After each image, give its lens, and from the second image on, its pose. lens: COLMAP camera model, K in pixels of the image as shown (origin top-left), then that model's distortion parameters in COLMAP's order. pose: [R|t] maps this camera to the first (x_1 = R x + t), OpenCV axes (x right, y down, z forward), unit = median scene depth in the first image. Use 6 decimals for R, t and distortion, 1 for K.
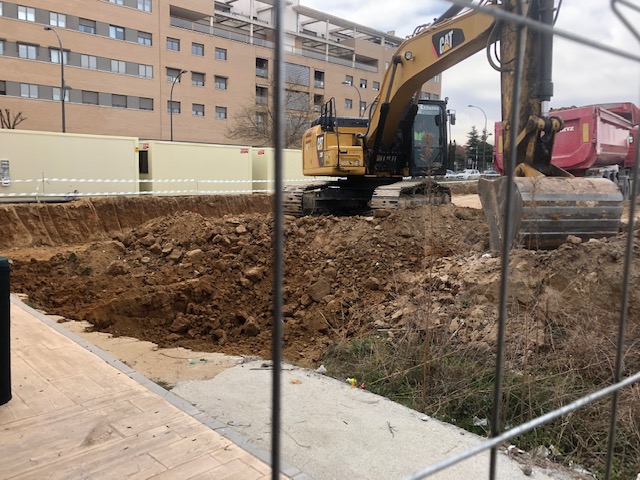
lens RADIAL K [[516.6, 0, 322.9], [0, 516.6, 244.1], [0, 0, 1]] dist [0.037079, -0.048305]
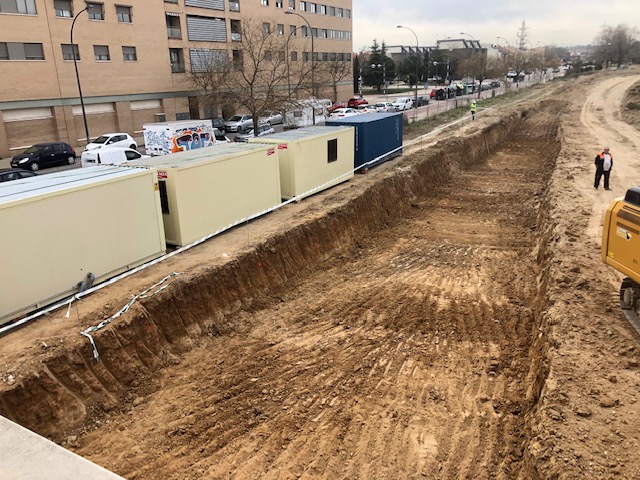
lens RADIAL K [[516.6, 0, 319.3], [0, 516.6, 235.6], [0, 0, 1]] dist [0.037079, -0.048305]
pose [[0.964465, -0.127554, 0.231379, -0.369770], [0.088464, 0.981098, 0.172109, -0.251167], [-0.248959, -0.145525, 0.957519, 0.350454]]
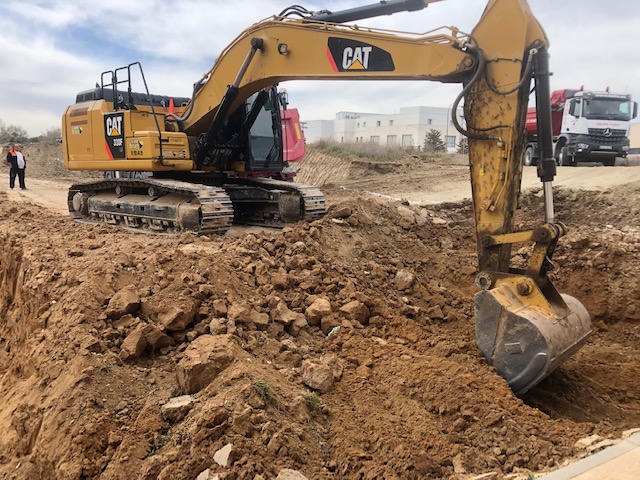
lens RADIAL K [[516.6, 0, 316.5], [0, 516.6, 230.2], [0, 0, 1]] dist [0.037079, -0.048305]
pose [[0.233035, -0.125286, 0.964364, -0.411173], [0.117589, 0.988020, 0.099945, -0.065413], [-0.965333, 0.090108, 0.244975, 0.407108]]
